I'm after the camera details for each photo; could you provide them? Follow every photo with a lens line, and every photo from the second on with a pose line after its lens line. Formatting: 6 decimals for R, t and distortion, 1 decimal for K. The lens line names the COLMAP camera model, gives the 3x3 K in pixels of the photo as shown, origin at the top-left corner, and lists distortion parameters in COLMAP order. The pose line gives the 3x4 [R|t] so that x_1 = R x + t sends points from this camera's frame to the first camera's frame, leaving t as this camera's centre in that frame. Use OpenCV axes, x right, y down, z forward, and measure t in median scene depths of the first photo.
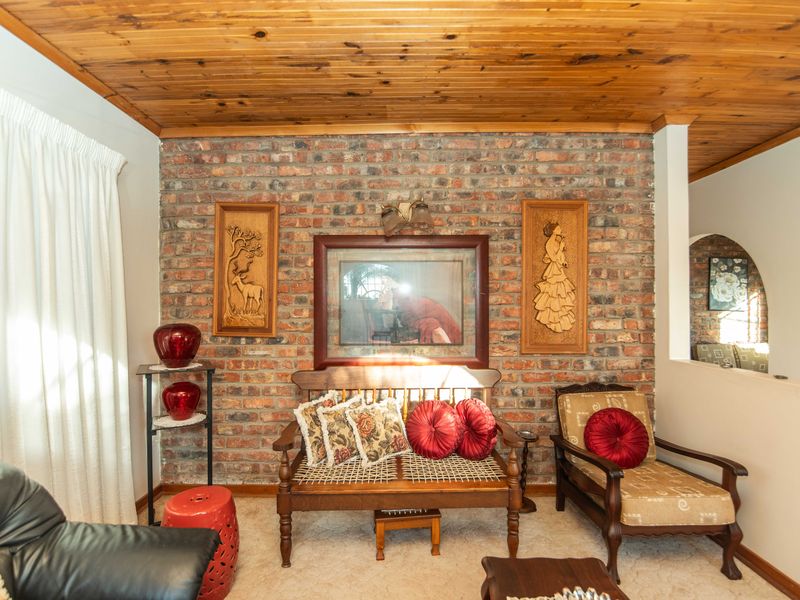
lens RADIAL K [[403.6, 0, 401.7], [0, 403.6, 306.9], [0, 0, 1]] dist [-0.006606, -0.011400]
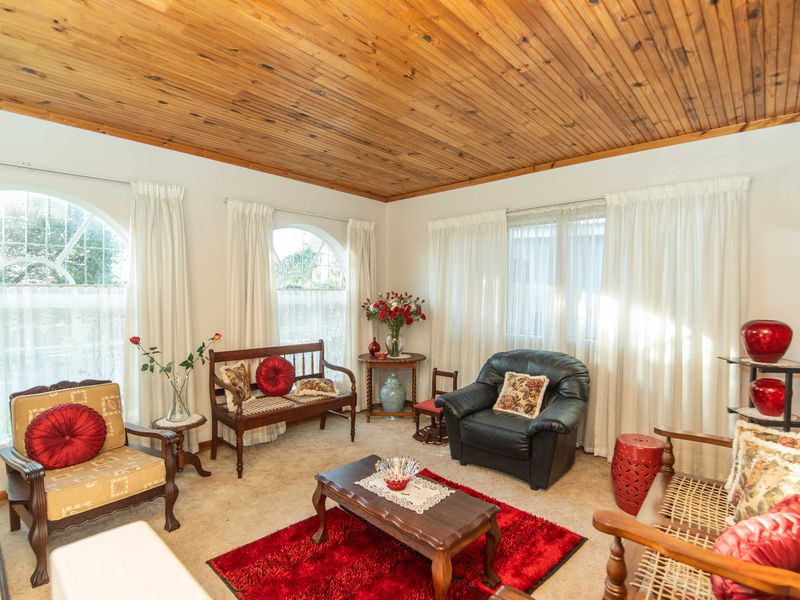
lens RADIAL K [[403.6, 0, 401.7], [0, 403.6, 306.9], [0, 0, 1]] dist [-0.006606, -0.011400]
pose [[-0.673372, 0.022131, -0.738973, 0.707826], [-0.002824, 0.999468, 0.032505, -0.018985], [0.739299, 0.023975, -0.672951, 0.862882]]
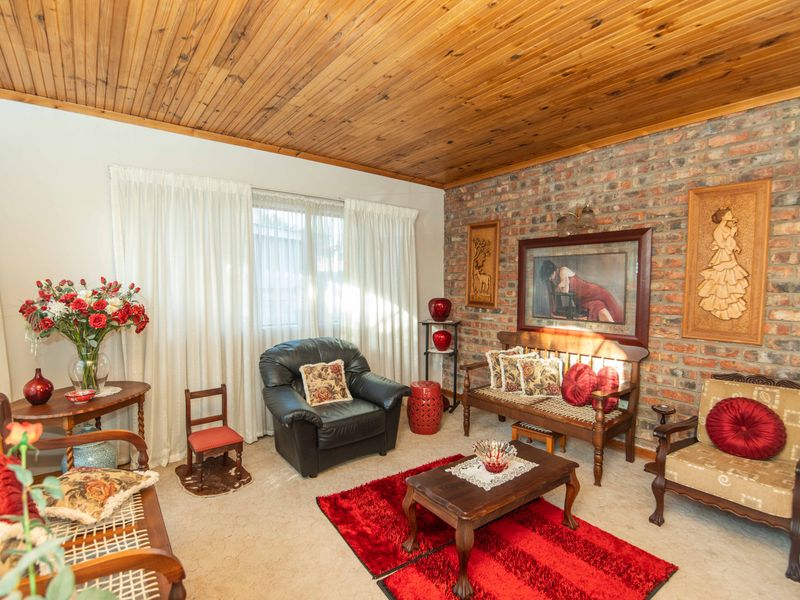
lens RADIAL K [[403.6, 0, 401.7], [0, 403.6, 306.9], [0, 0, 1]] dist [-0.006606, -0.011400]
pose [[0.619405, 0.050763, -0.783429, 0.661884], [-0.007103, 0.998229, 0.059065, -0.020839], [0.785040, -0.031021, 0.618668, -0.229021]]
